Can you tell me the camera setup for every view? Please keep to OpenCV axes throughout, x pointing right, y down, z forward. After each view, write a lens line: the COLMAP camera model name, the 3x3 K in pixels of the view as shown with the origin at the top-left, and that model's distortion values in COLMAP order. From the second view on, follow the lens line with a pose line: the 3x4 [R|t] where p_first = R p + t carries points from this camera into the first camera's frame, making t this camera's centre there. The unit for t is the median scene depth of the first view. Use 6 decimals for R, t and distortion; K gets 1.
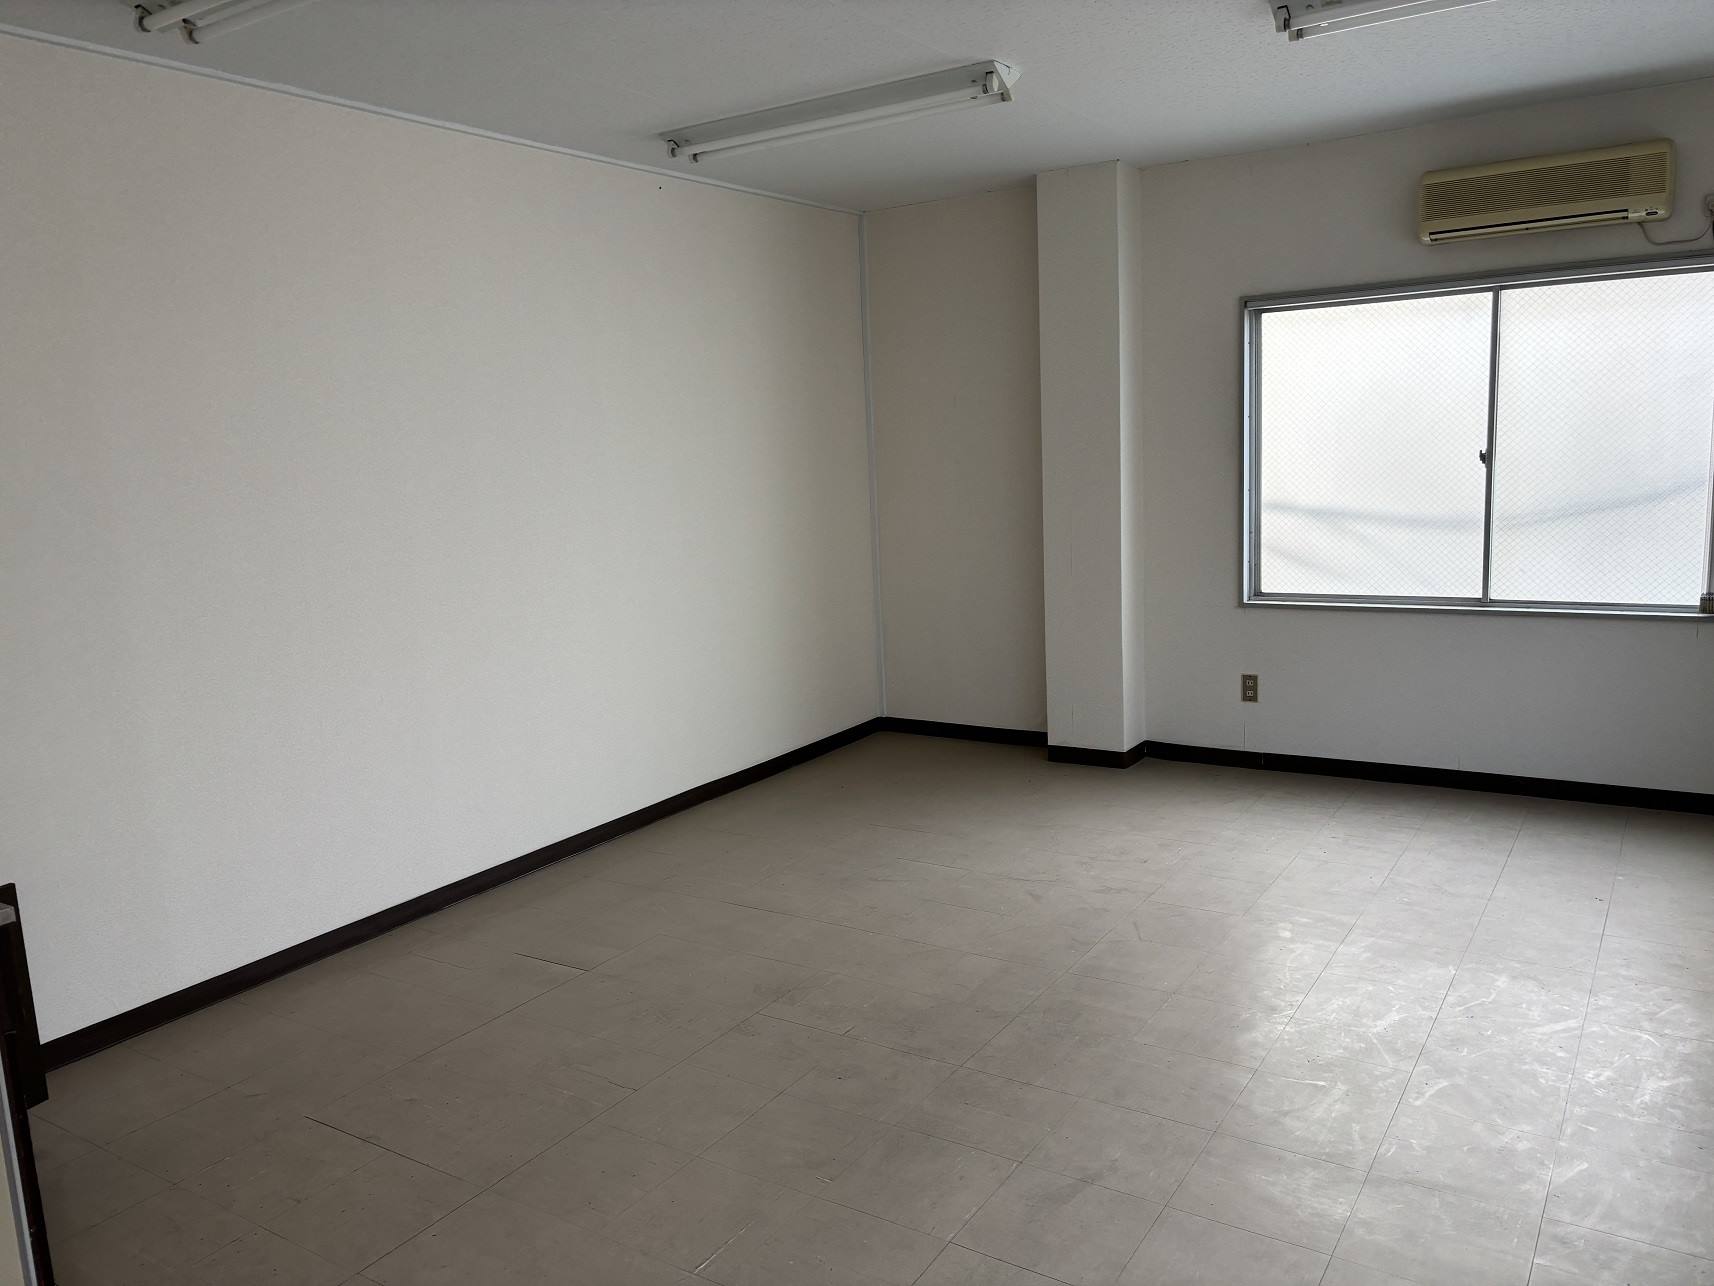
lens RADIAL K [[1295.4, 0, 857.0], [0, 1295.4, 643.0], [0, 0, 1]] dist [0.005325, -0.000361]
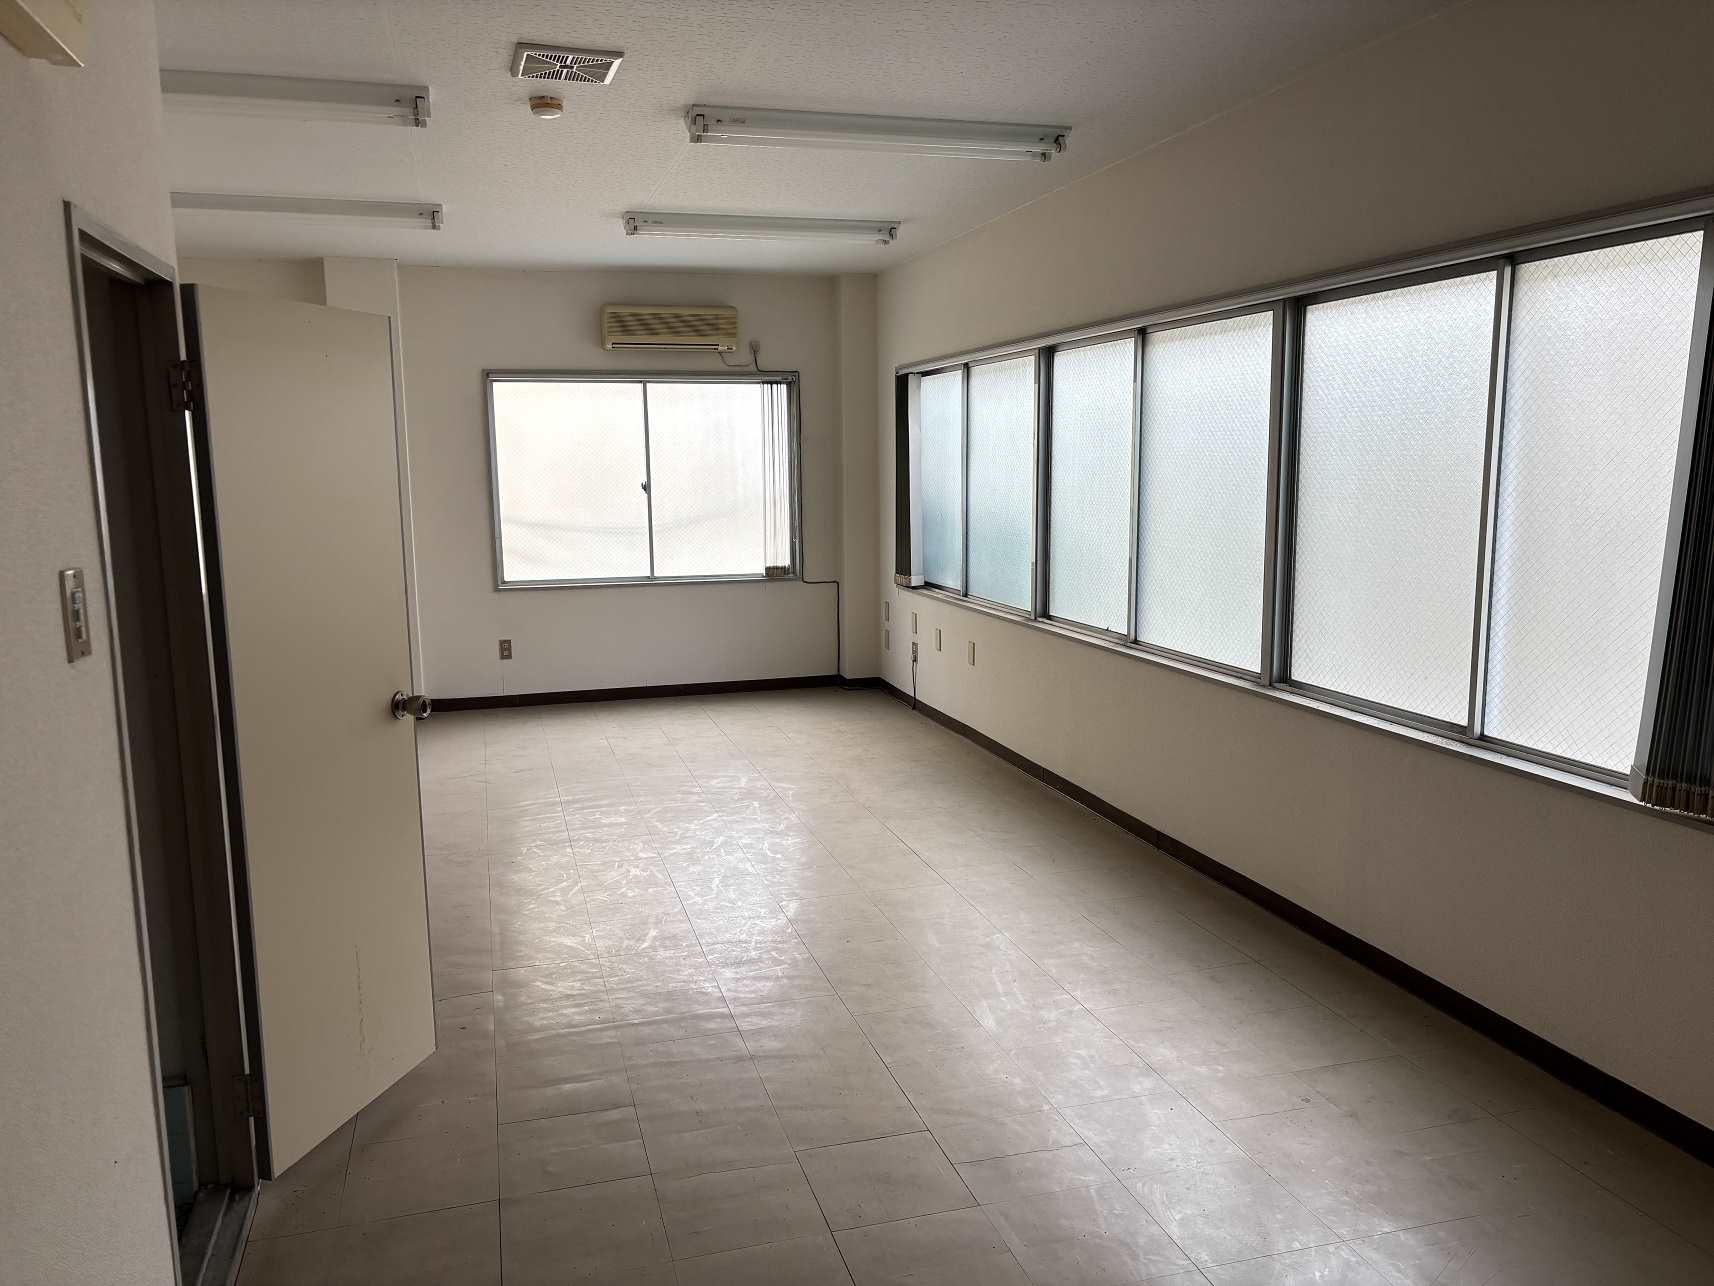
lens RADIAL K [[1295.4, 0, 857.0], [0, 1295.4, 643.0], [0, 0, 1]] dist [0.005325, -0.000361]
pose [[0.649611, -0.066468, 0.757356, -0.524008], [0.096212, 0.995349, 0.004831, 0.059646], [-0.754154, 0.069729, 0.652985, -0.200349]]
